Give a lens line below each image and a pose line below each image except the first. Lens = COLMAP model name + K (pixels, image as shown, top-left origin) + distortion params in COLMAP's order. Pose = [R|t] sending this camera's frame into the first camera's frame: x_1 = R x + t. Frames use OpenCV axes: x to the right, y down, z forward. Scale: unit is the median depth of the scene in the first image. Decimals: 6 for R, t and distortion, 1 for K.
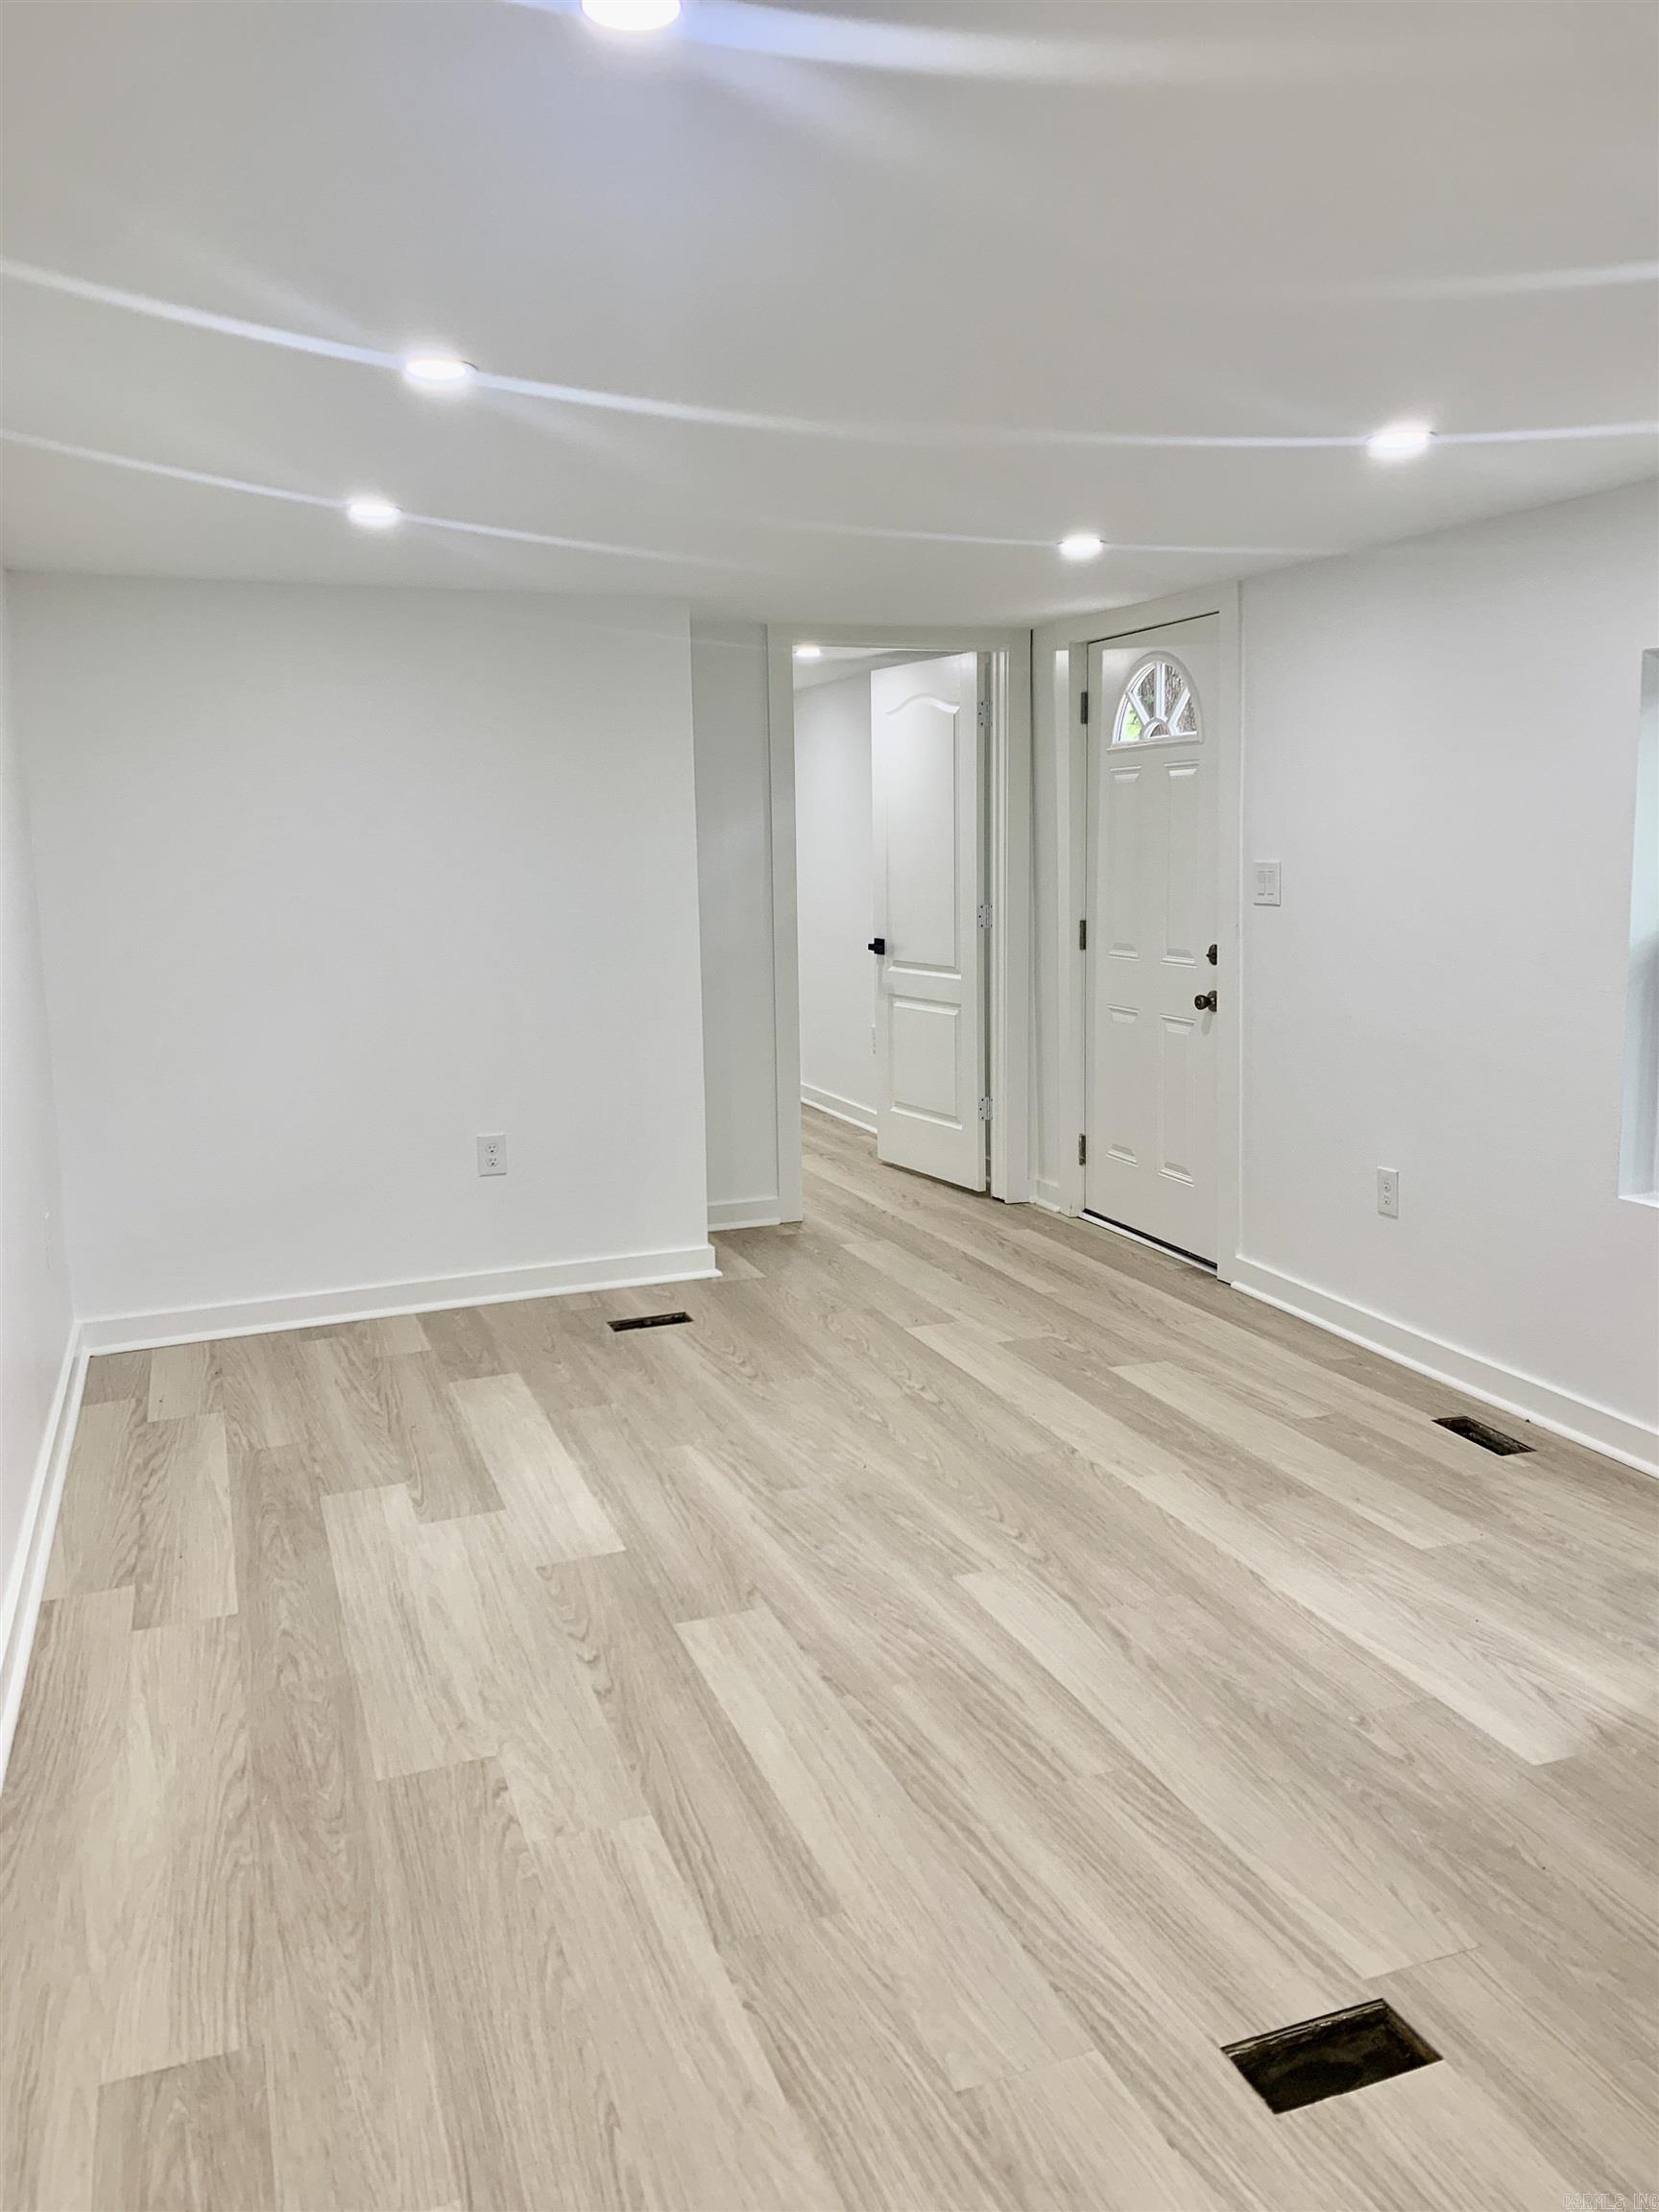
lens RADIAL K [[1659.2, 0, 829.5], [0, 1659.2, 1106.0], [0, 0, 1]] dist [0.005603, -0.011961]
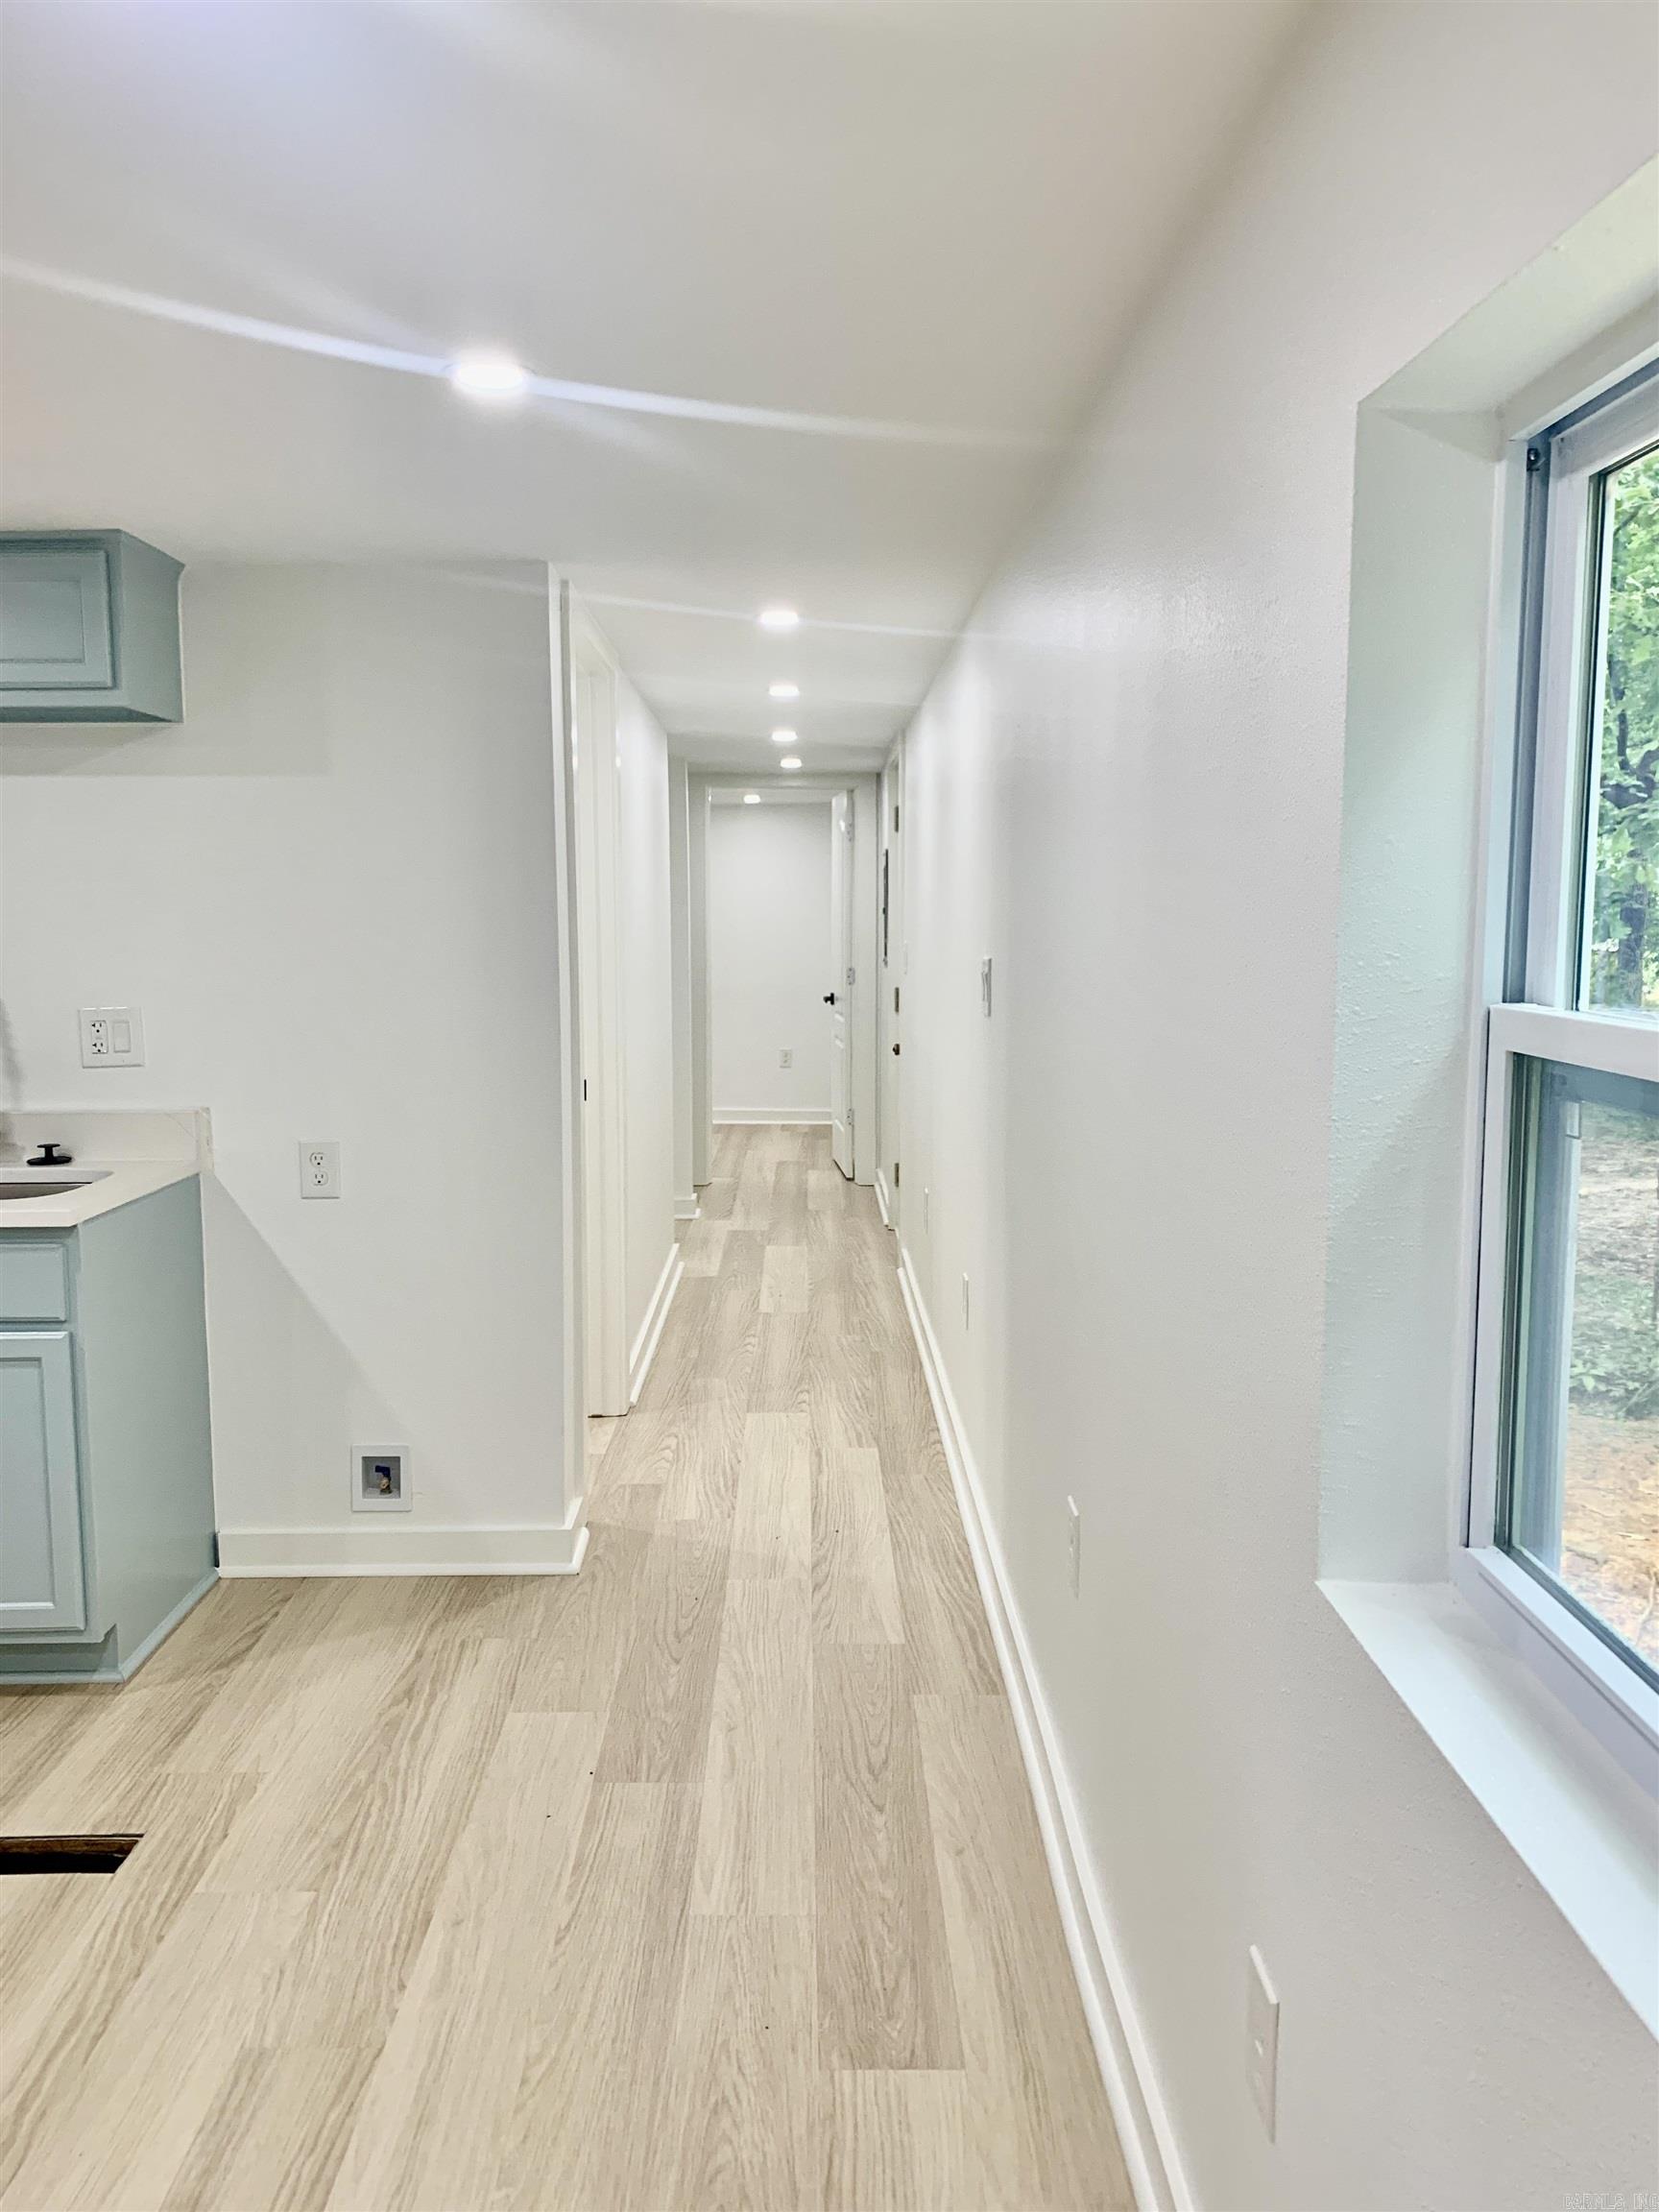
lens RADIAL K [[1686.3, 0, 840.5], [0, 1686.3, 1092.8], [0, 0, 1]] dist [-0.011880, -0.011436]
pose [[-0.942754, -0.017697, 0.333020, -0.443192], [0.070717, 0.965273, 0.251489, -0.185133], [-0.325906, 0.260642, -0.908764, 1.146432]]
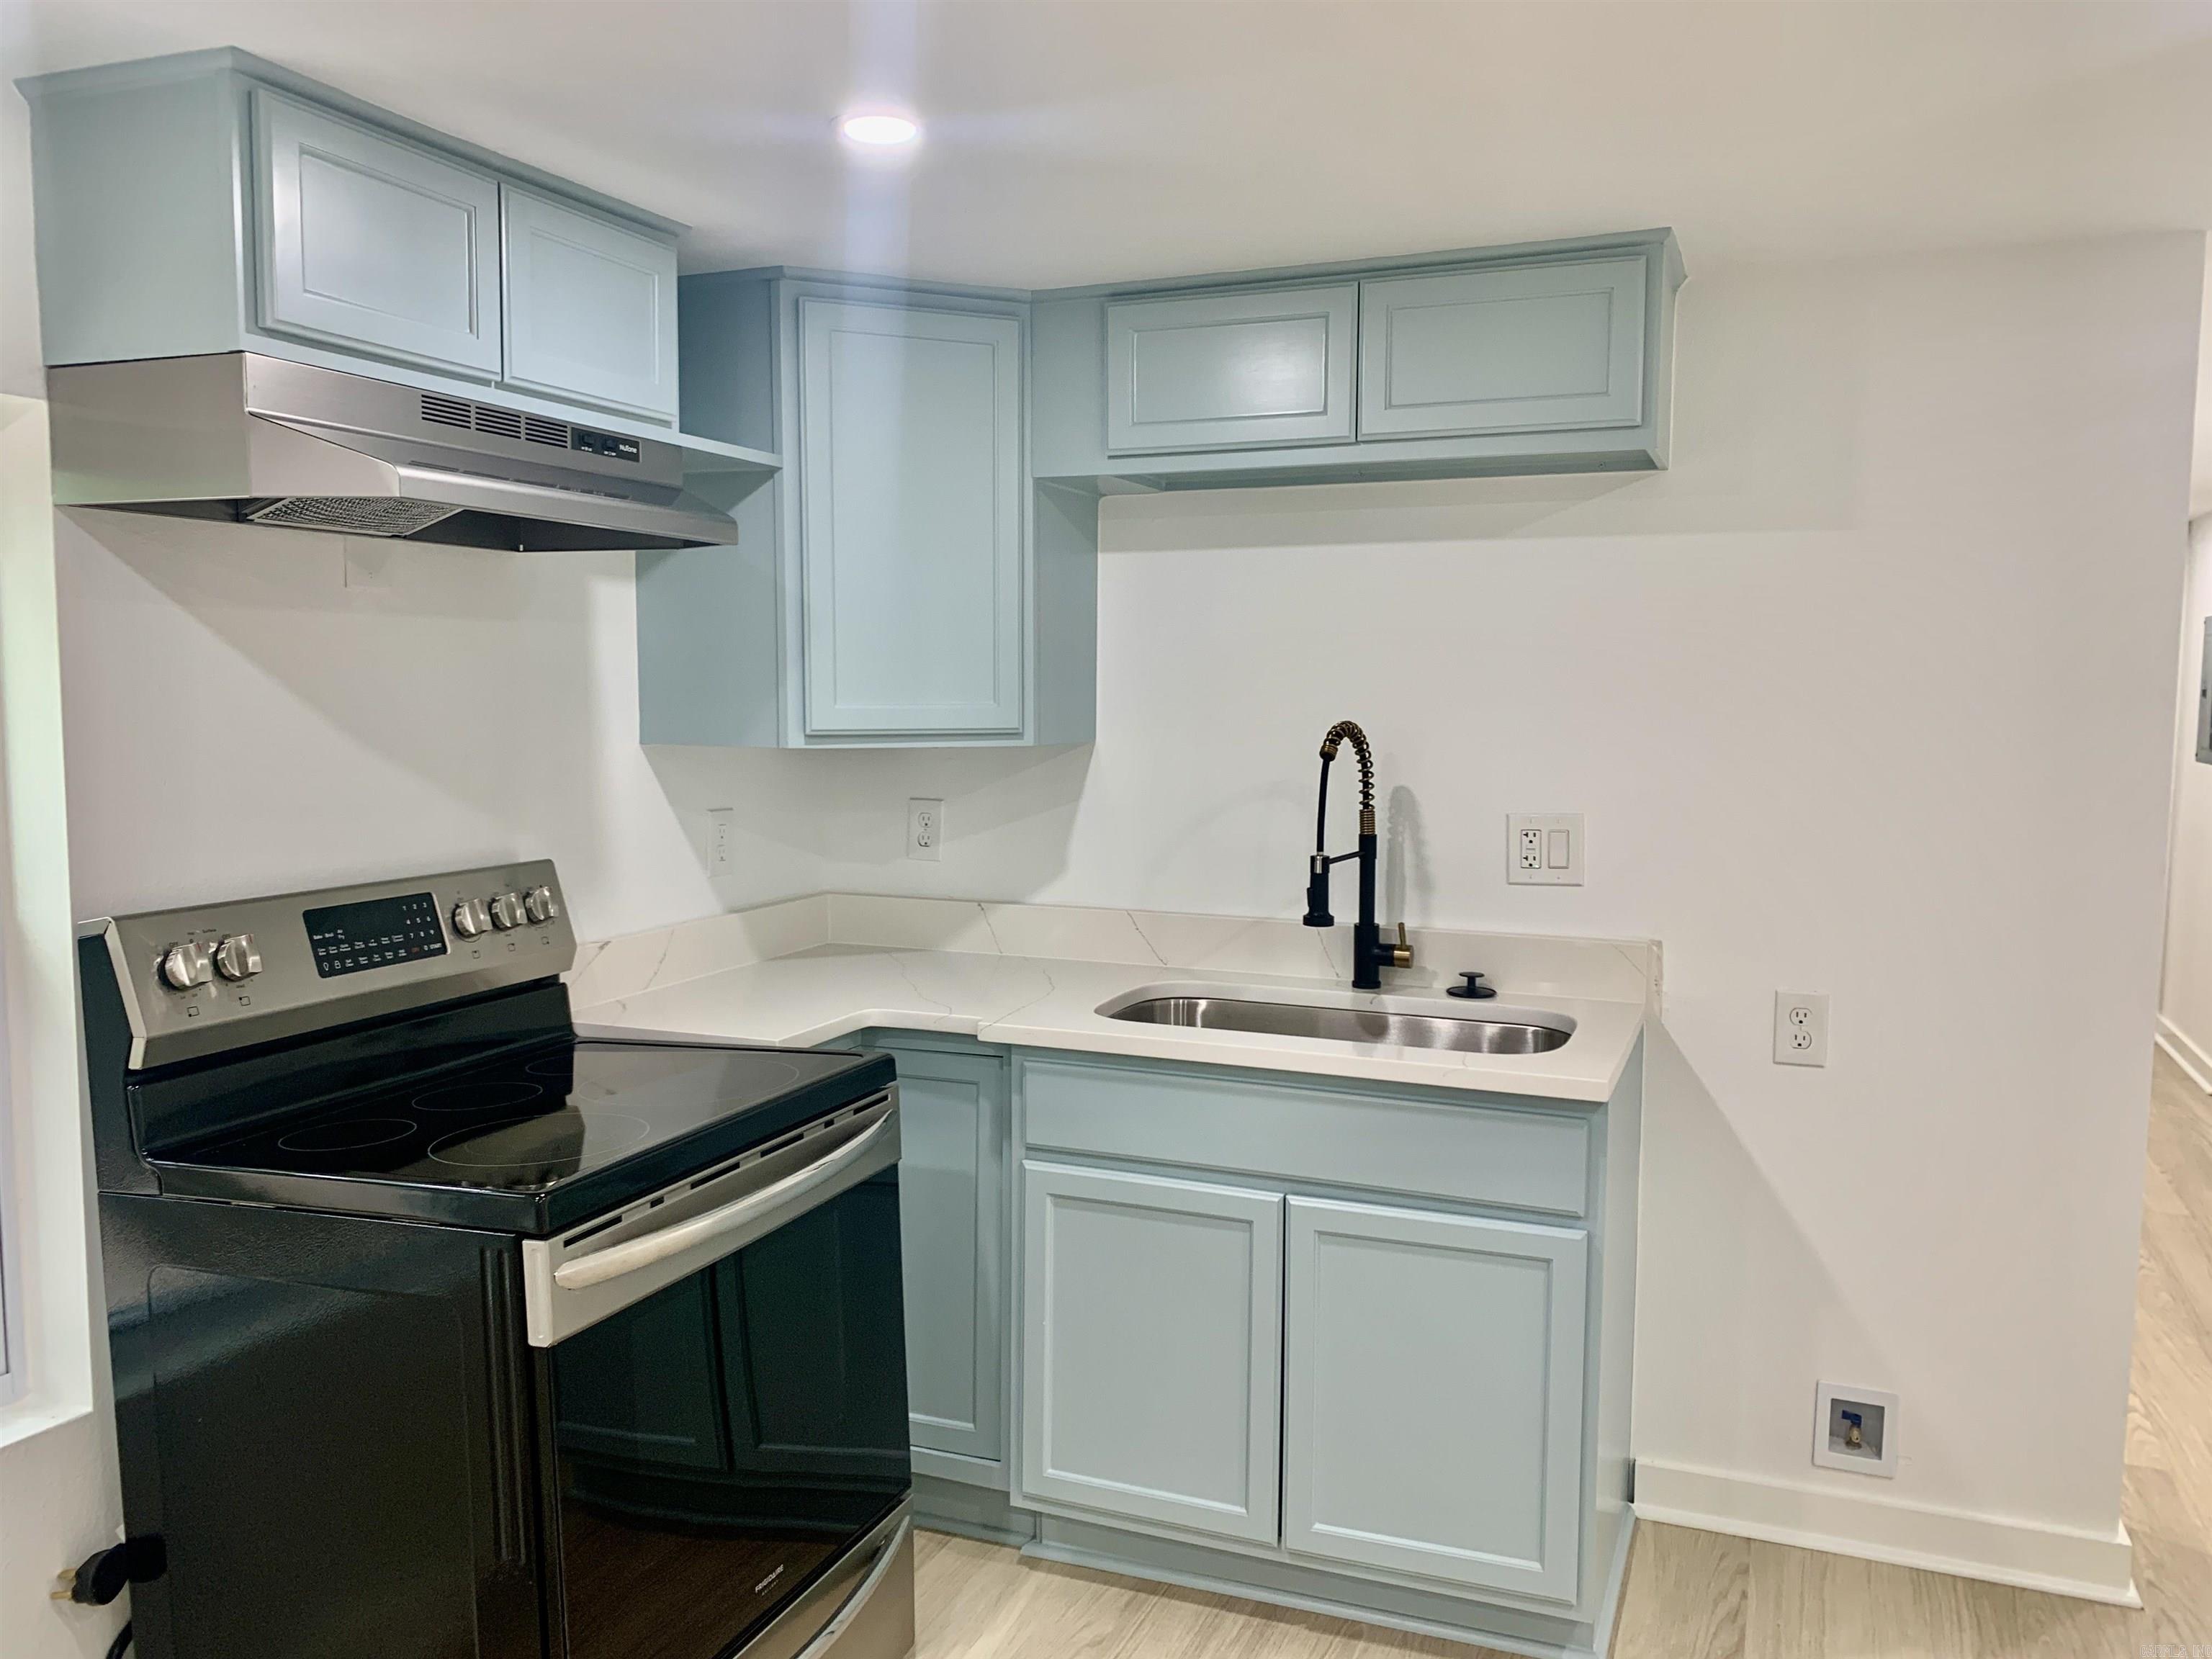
lens RADIAL K [[1659.2, 0, 1106.0], [0, 1659.2, 829.5], [0, 0, 1]] dist [0.005603, -0.011961]
pose [[-0.741633, -0.053699, 0.668653, -0.038812], [0.110257, 0.973476, 0.200470, -0.196930], [-0.661683, 0.222399, -0.716041, 1.097784]]
